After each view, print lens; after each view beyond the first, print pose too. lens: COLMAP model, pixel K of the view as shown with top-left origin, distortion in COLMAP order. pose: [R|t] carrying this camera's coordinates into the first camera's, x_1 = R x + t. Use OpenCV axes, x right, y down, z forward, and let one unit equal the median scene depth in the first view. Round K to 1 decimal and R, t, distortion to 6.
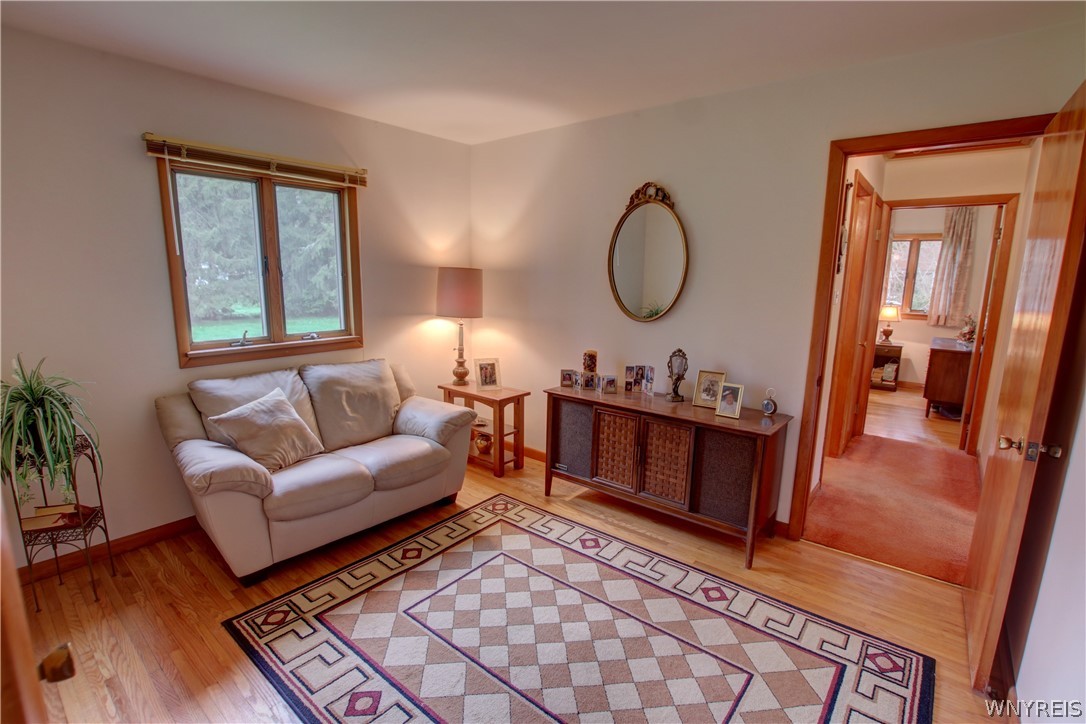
lens RADIAL K [[504.4, 0, 538.2], [0, 504.4, 363.7], [0, 0, 1]] dist [-0.033897, 0.005224]
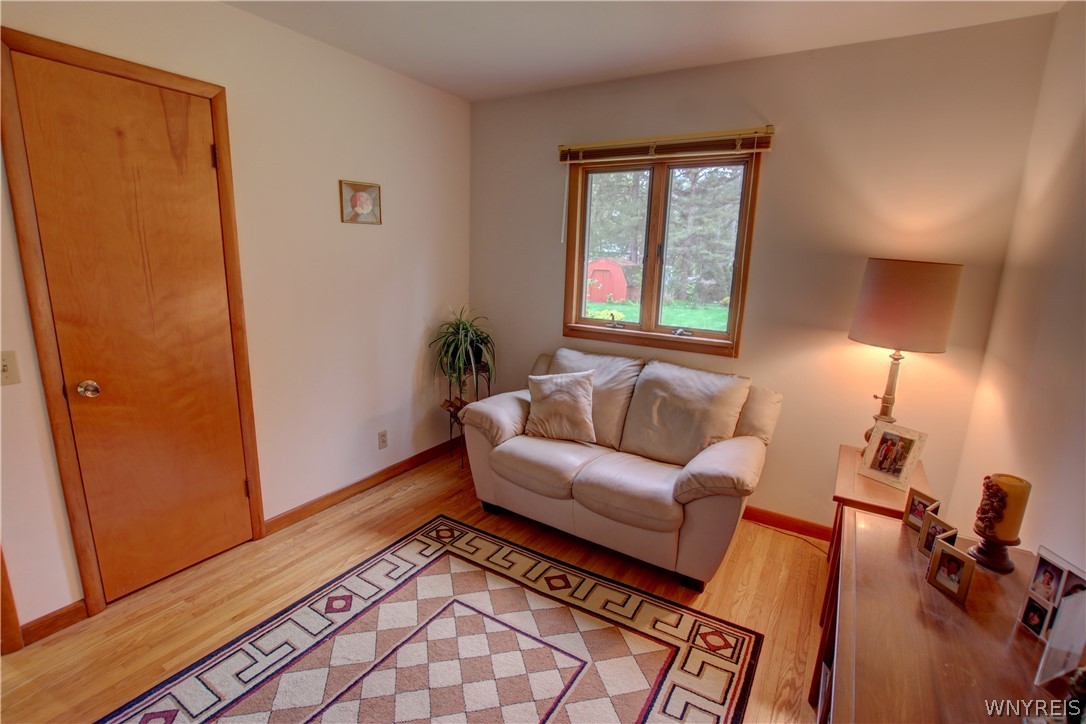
lens RADIAL K [[504.4, 0, 536.6], [0, 504.4, 367.3], [0, 0, 1]] dist [-0.033897, 0.005224]
pose [[0.130818, 0.206604, -0.969640, 0.486564], [-0.199810, 0.963470, 0.178332, -0.122471], [0.971063, 0.170415, 0.167321, 0.720764]]
